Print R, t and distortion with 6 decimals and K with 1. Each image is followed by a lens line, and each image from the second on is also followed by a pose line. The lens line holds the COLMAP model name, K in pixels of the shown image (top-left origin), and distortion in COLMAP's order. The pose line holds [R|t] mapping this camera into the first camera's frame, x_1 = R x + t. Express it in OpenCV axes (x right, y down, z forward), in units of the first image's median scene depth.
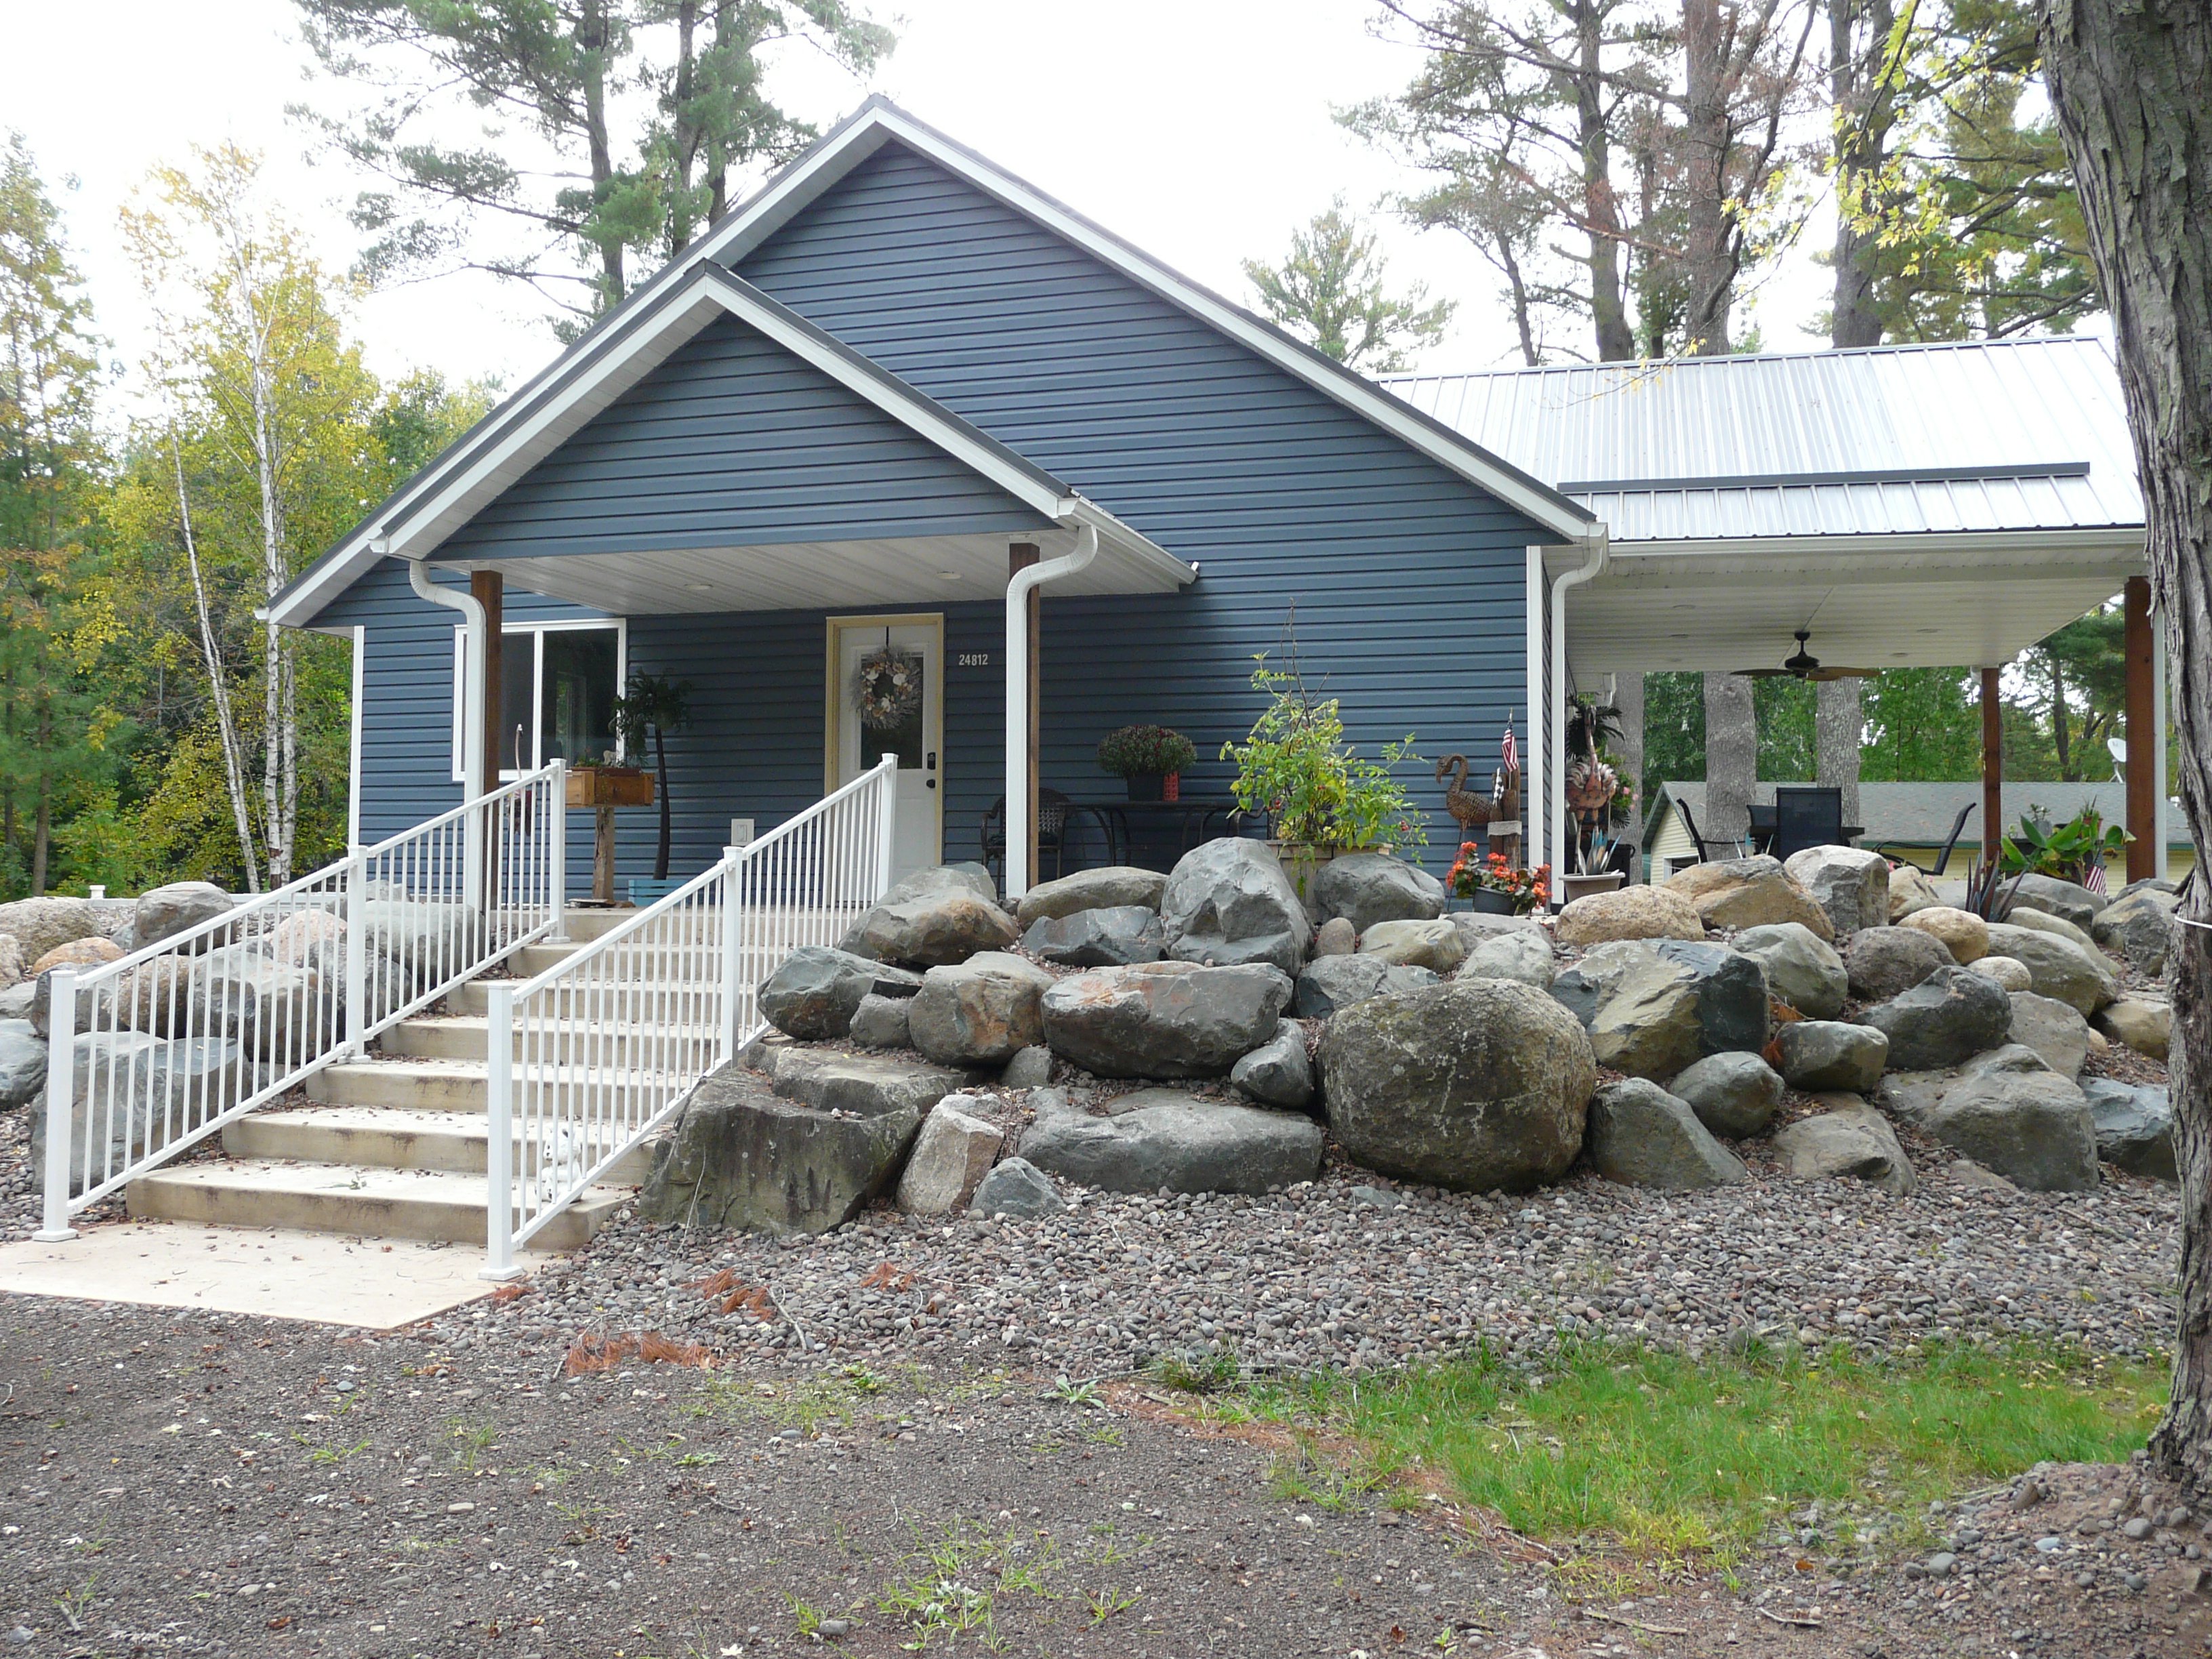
lens RADIAL K [[1794.6, 0, 1106.0], [0, 1794.6, 821.9], [0, 0, 1]] dist [-0.030242, 0.010857]
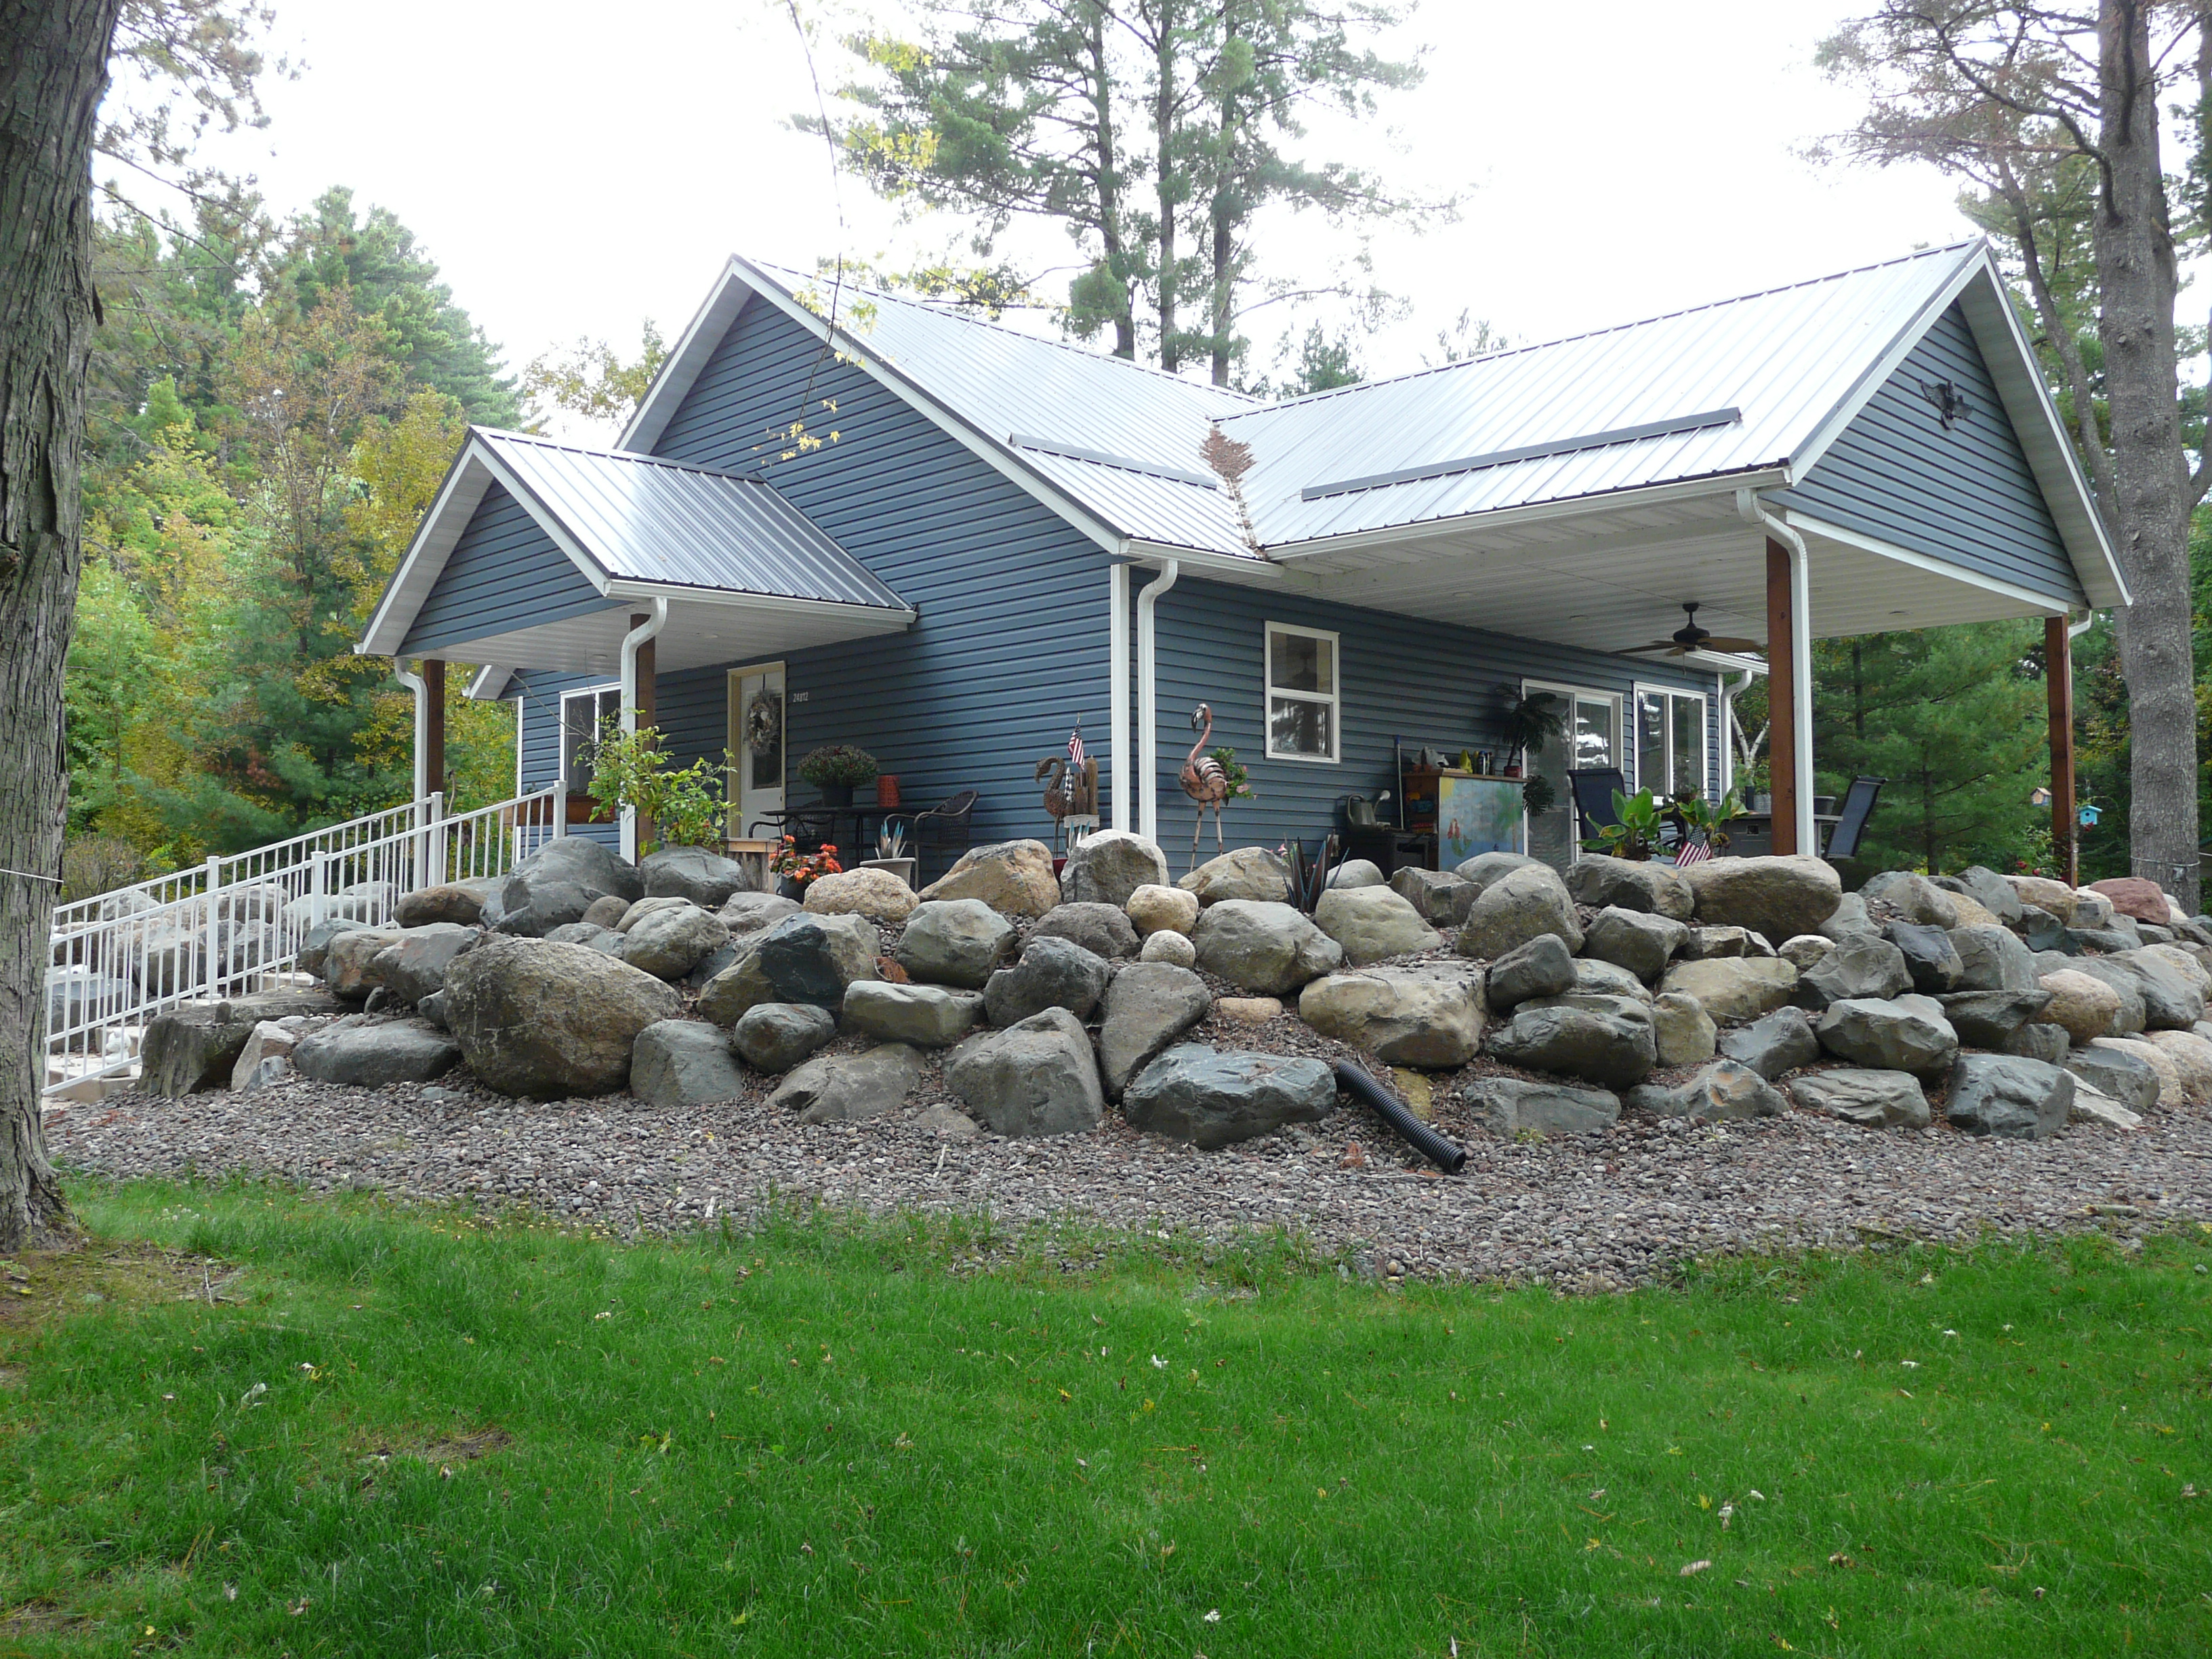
lens RADIAL K [[1794.6, 0, 1101.6], [0, 1794.6, 830.6], [0, 0, 1]] dist [-0.030242, 0.010857]
pose [[0.871569, -0.027569, -0.489497, 0.731263], [0.026971, 0.999602, -0.008276, 0.017588], [0.489530, -0.005989, 0.871966, 0.027101]]
